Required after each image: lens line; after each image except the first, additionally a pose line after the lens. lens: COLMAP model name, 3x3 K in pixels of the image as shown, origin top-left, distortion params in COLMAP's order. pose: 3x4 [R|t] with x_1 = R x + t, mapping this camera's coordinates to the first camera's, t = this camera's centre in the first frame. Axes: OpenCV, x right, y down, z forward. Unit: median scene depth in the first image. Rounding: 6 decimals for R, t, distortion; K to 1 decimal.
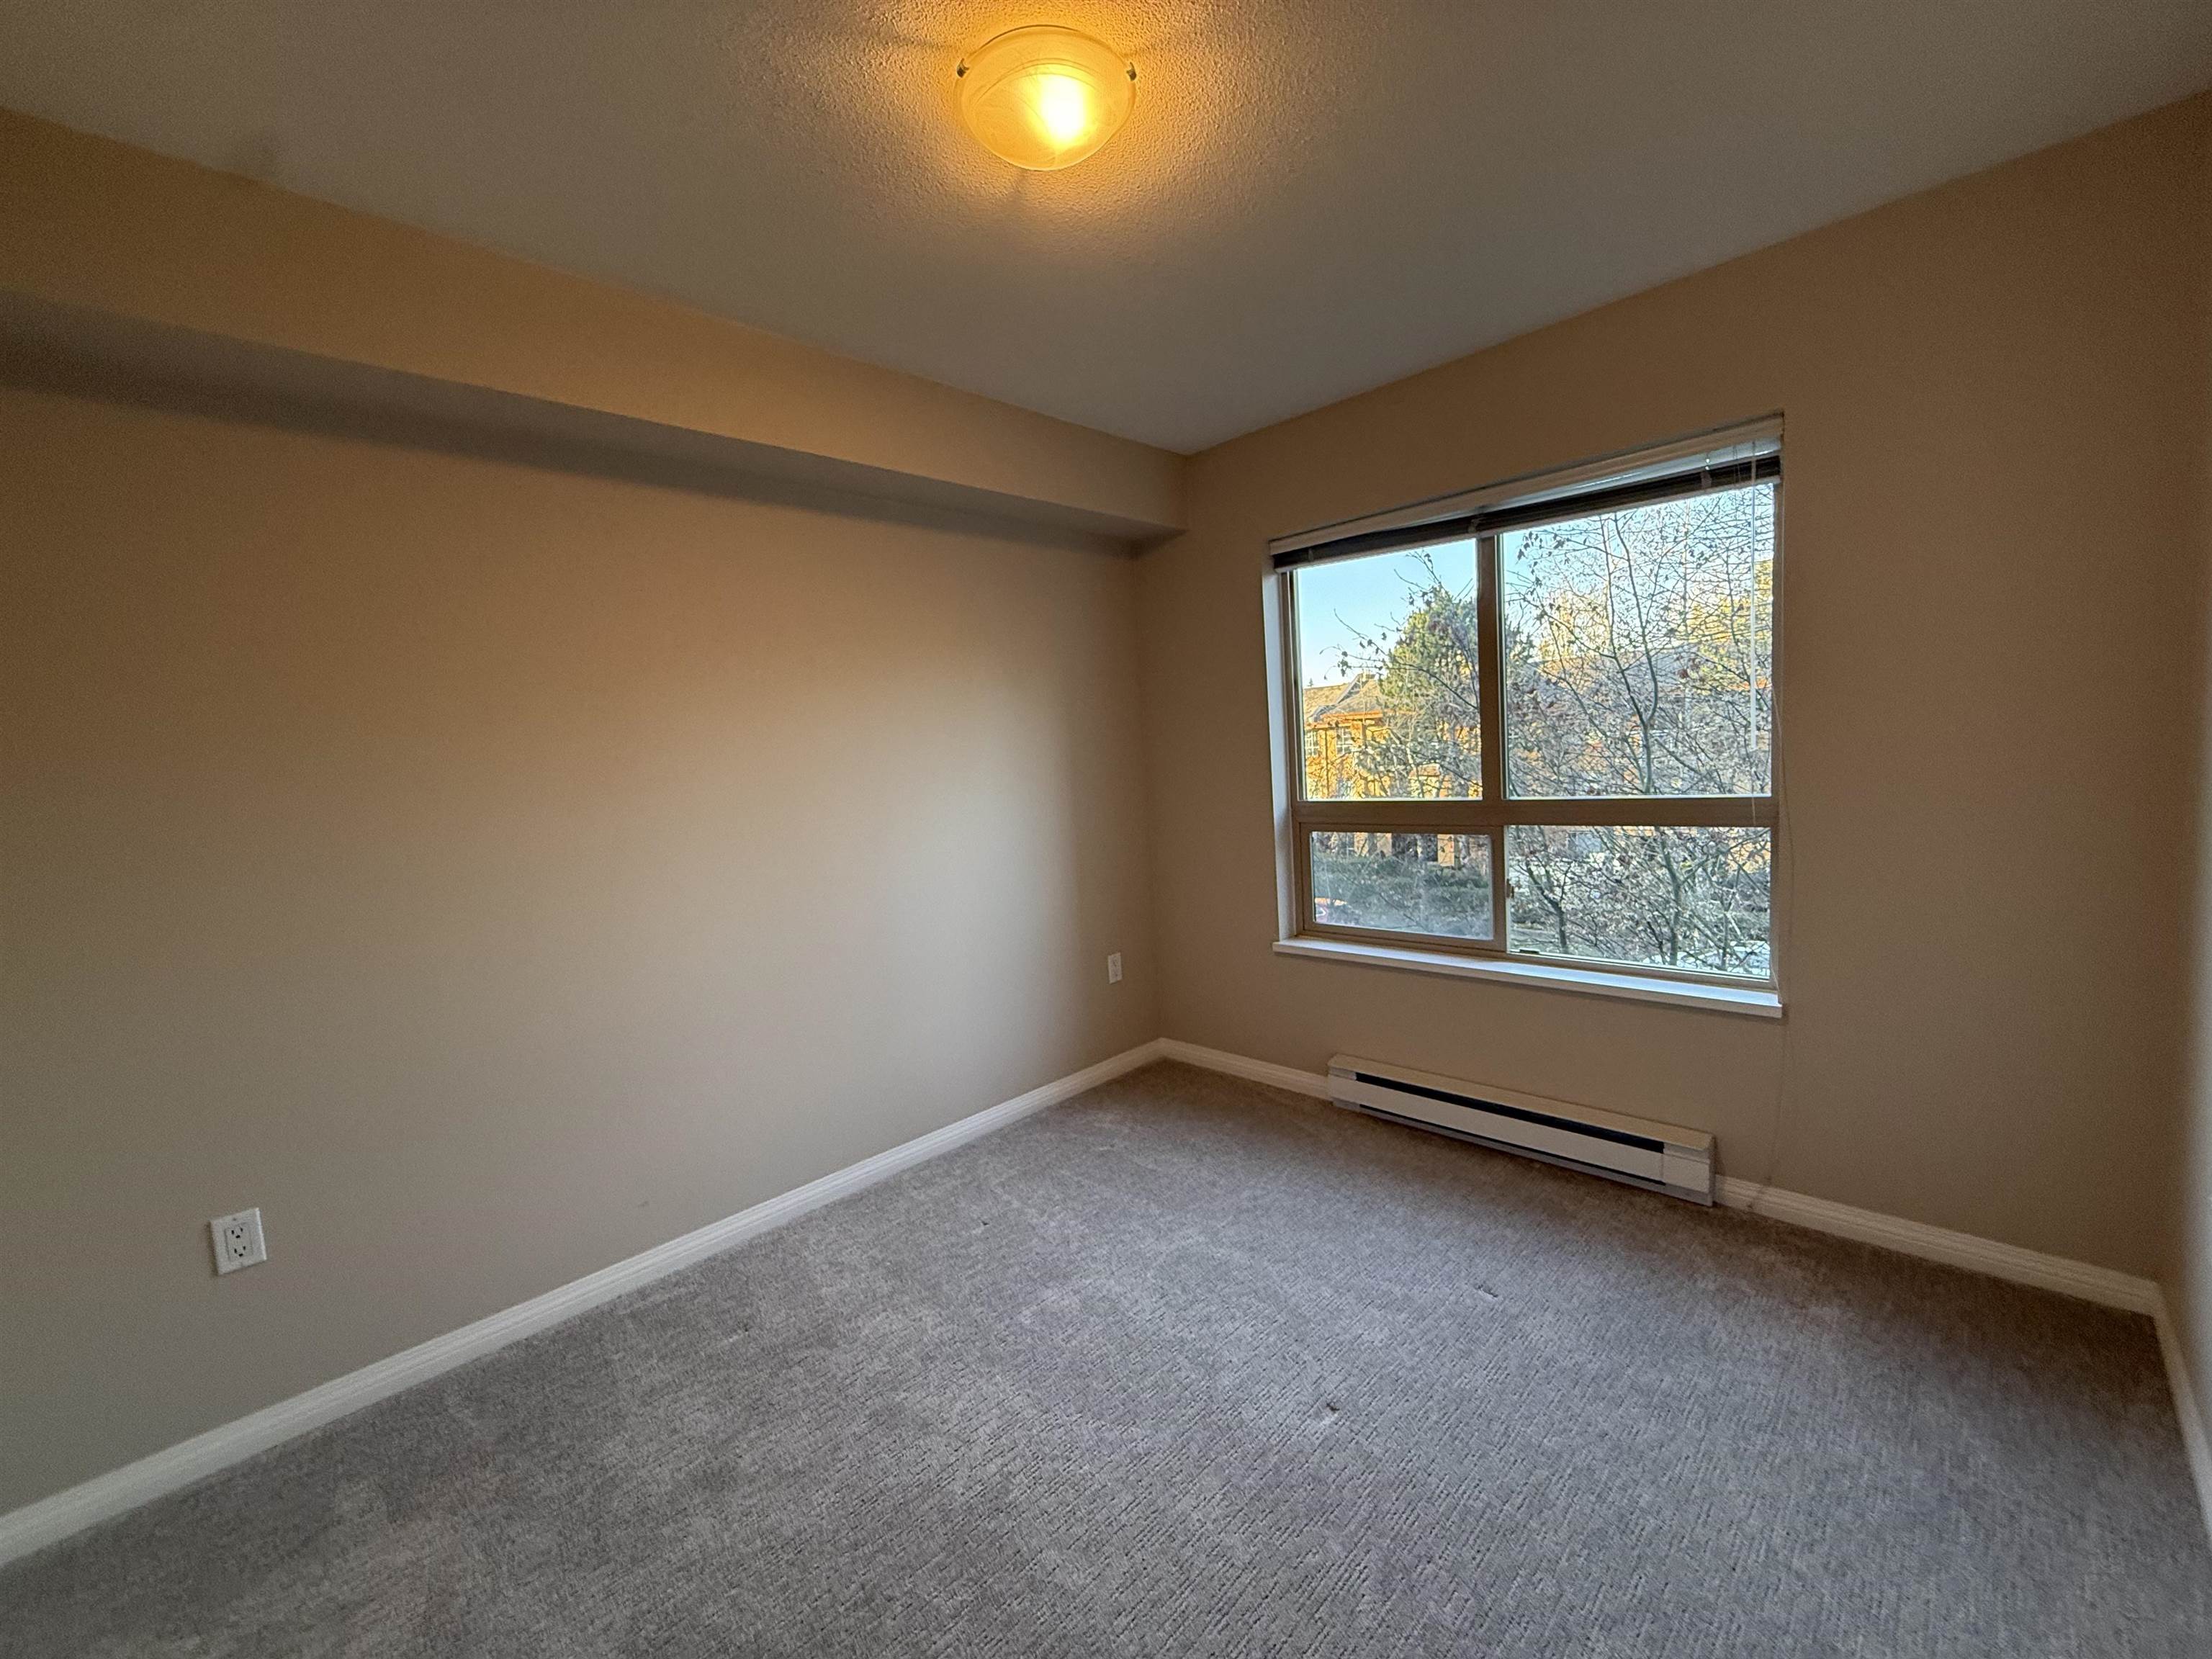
lens RADIAL K [[880.2, 0, 1103.8], [0, 880.2, 833.1], [0, 0, 1]] dist [0.000592, -0.000086]
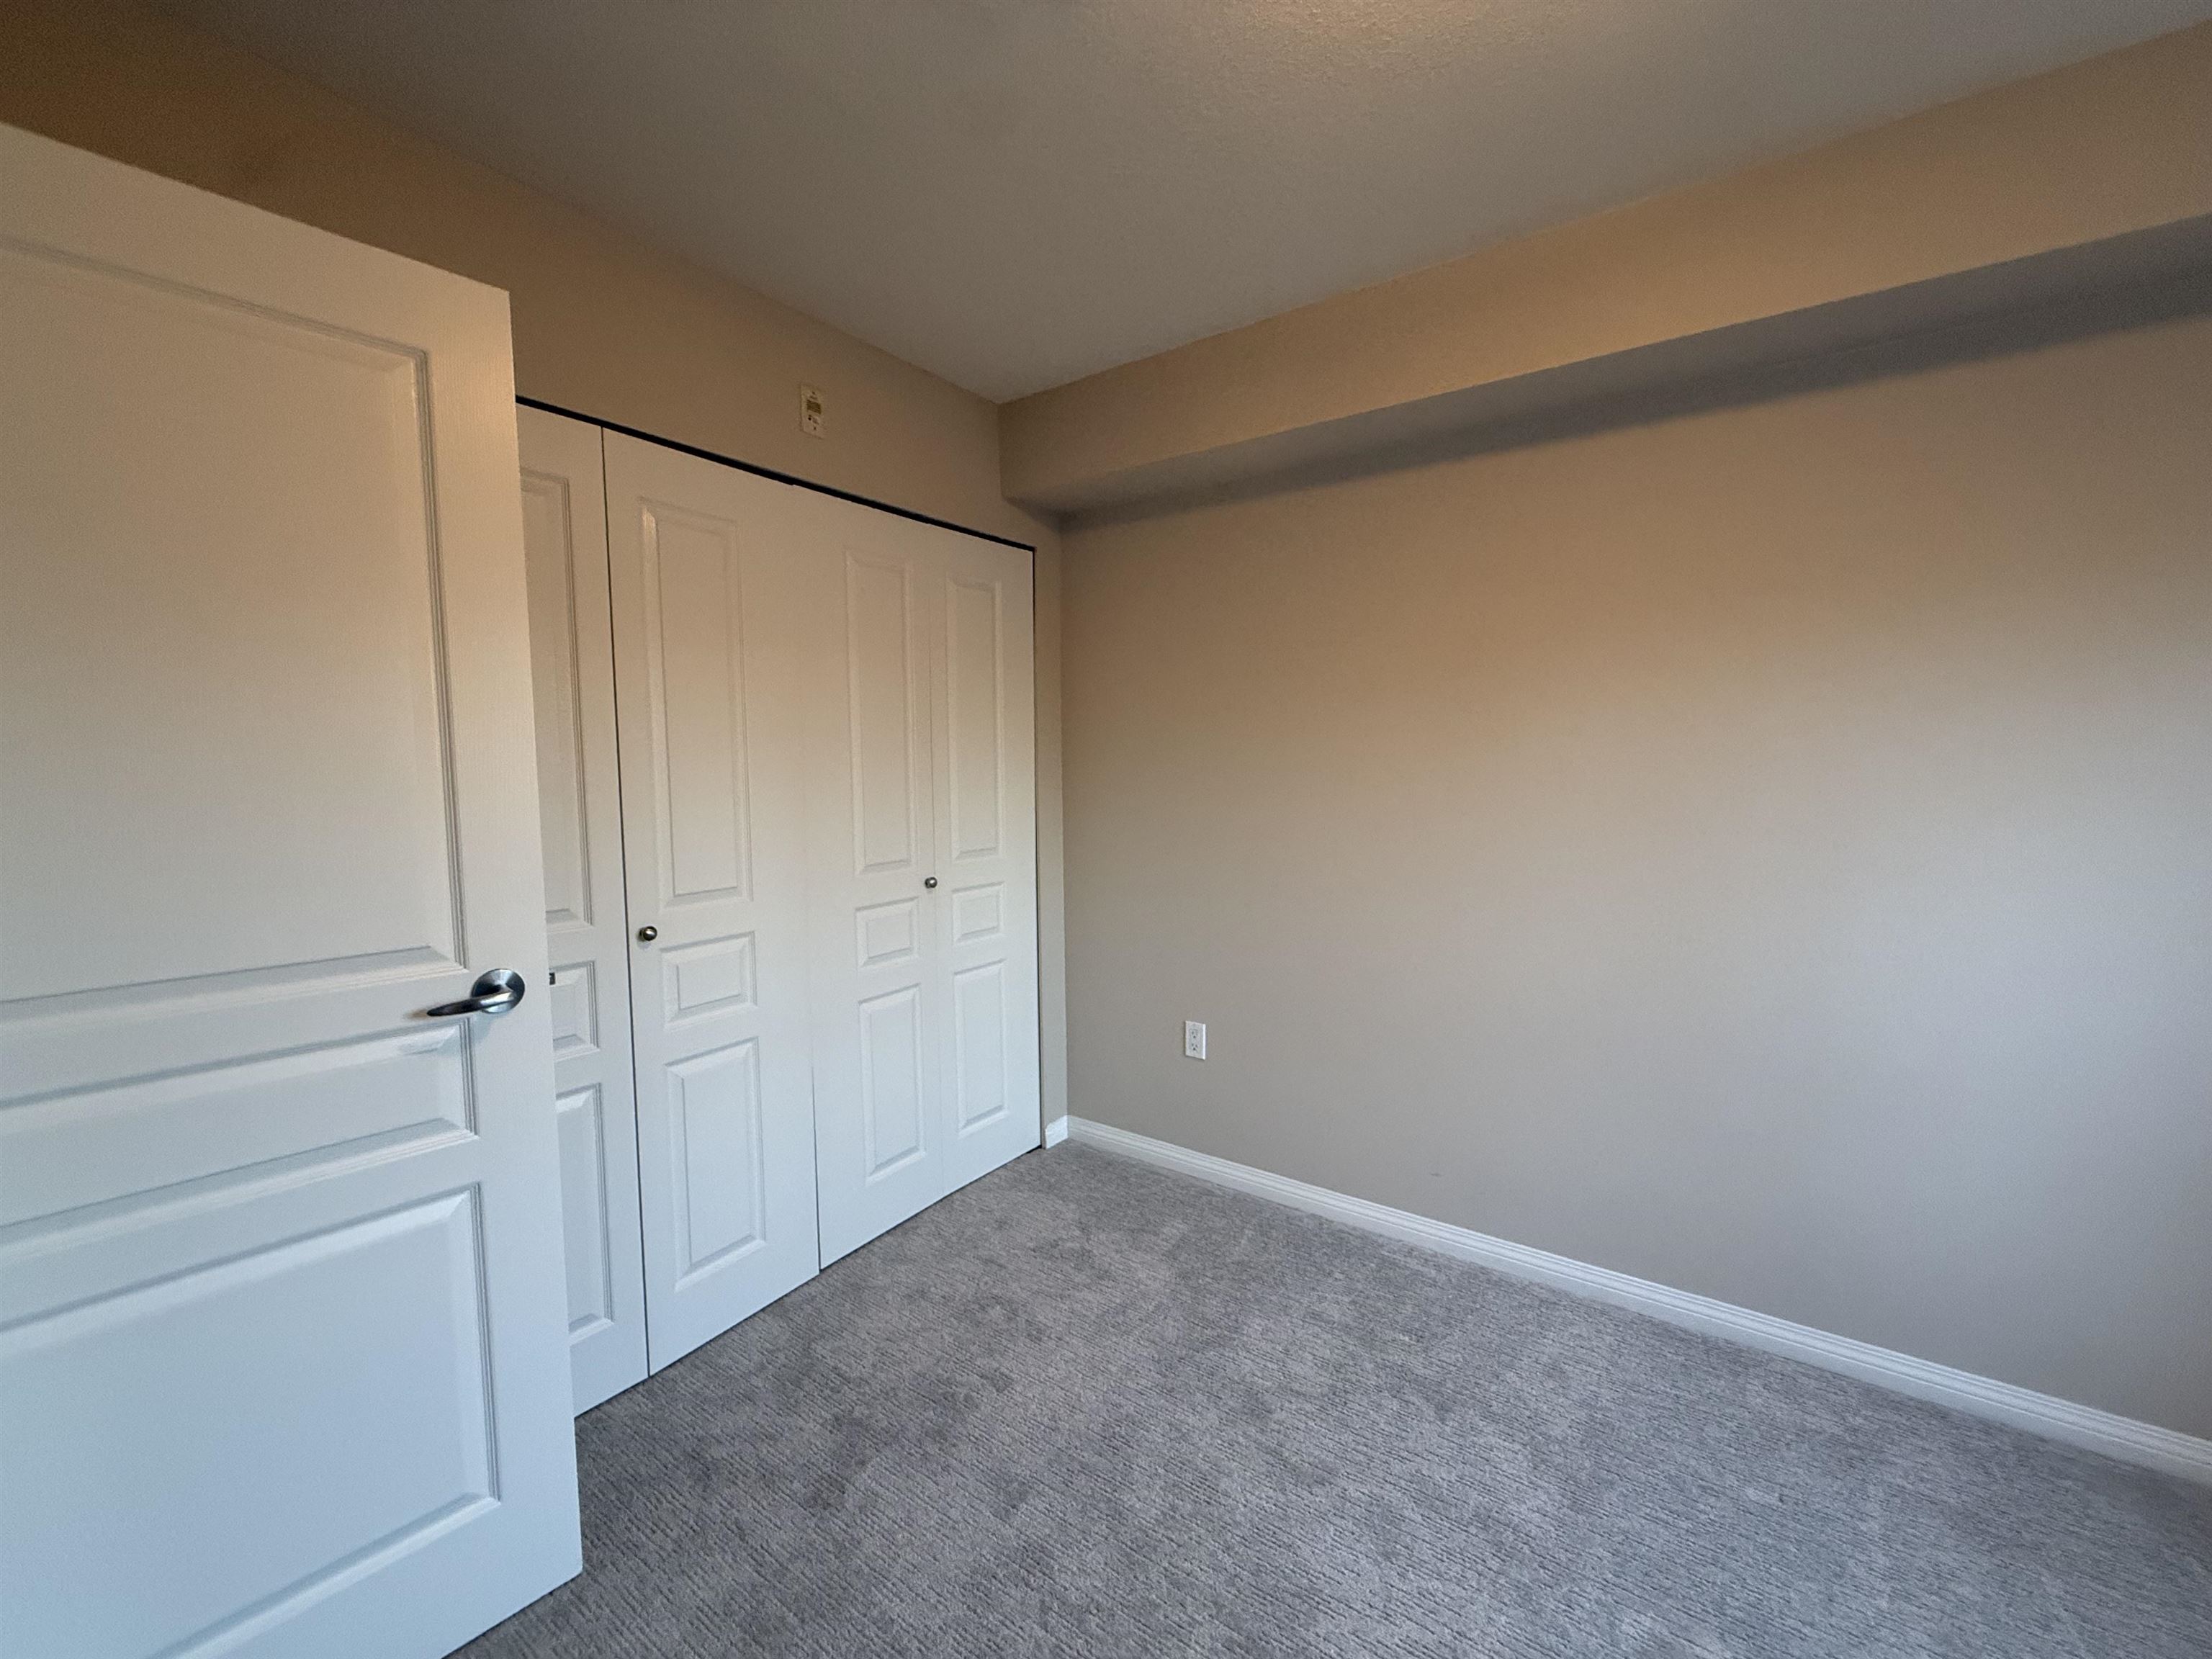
lens RADIAL K [[880.2, 0, 1103.8], [0, 880.2, 833.1], [0, 0, 1]] dist [0.000592, -0.000086]
pose [[0.171048, 0.144693, -0.974580, 0.425032], [-0.097036, 0.986823, 0.129480, -0.080438], [0.980473, 0.072422, 0.182835, 0.484441]]
